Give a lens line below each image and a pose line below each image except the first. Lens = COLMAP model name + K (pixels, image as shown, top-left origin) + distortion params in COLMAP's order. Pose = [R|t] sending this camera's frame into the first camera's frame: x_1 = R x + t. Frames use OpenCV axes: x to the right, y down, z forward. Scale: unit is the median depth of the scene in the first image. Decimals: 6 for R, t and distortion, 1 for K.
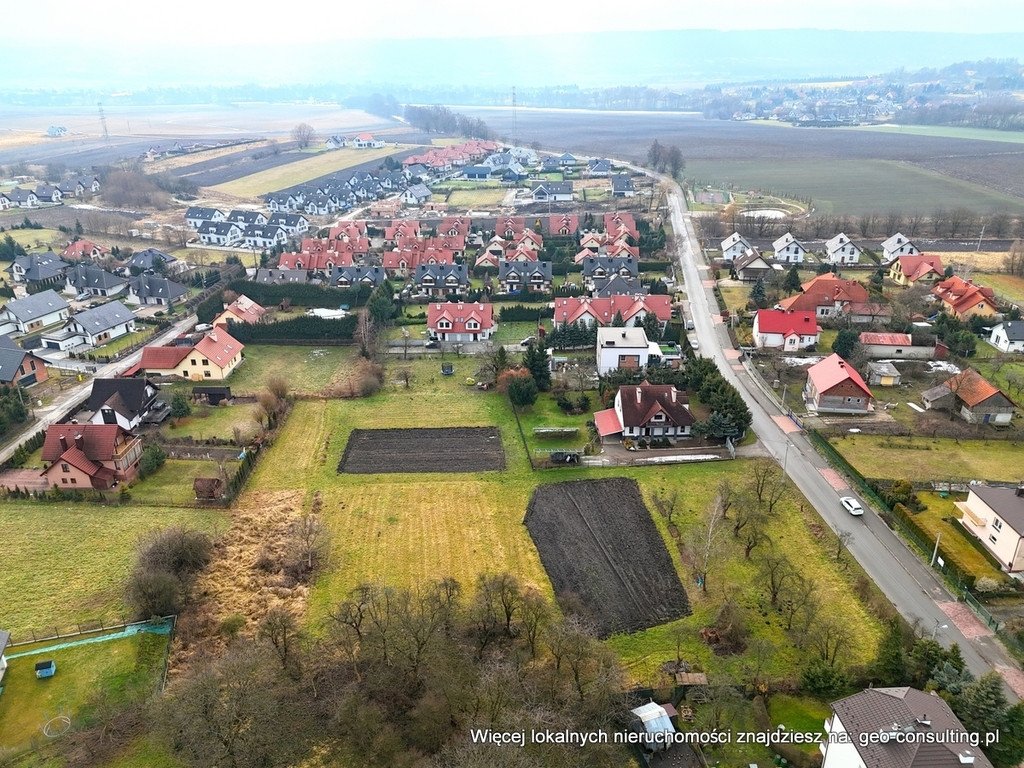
lens RADIAL K [[740.5, 0, 509.8], [0, 740.5, 365.8], [0, 0, 1]] dist [0.092519, -0.099977]
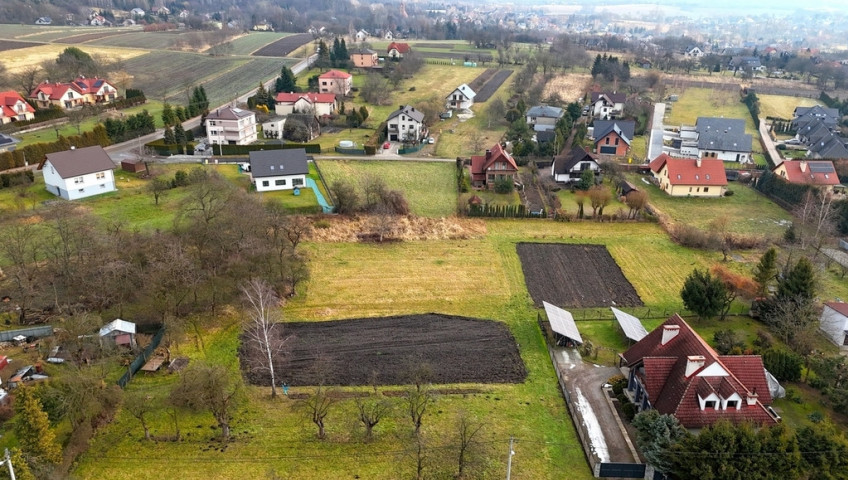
lens RADIAL K [[618.8, 0, 424.0], [0, 618.8, 240.0], [0, 0, 1]] dist [0.084618, -0.078545]
pose [[-0.016083, 0.370628, -0.928642, 0.522924], [-0.391599, 0.852232, 0.346915, -0.107486], [0.919995, 0.369235, 0.131431, 0.593886]]
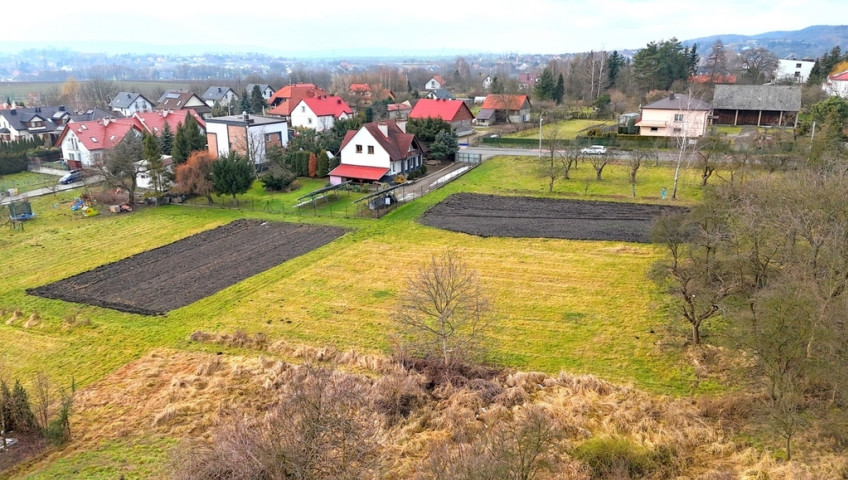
lens RADIAL K [[618.8, 0, 424.0], [0, 618.8, 240.0], [0, 0, 1]] dist [0.084618, -0.078545]
pose [[0.472573, -0.248658, 0.845484, -0.387560], [0.338569, 0.936973, 0.086326, 0.096611], [-0.813662, 0.245459, 0.526977, 0.499667]]
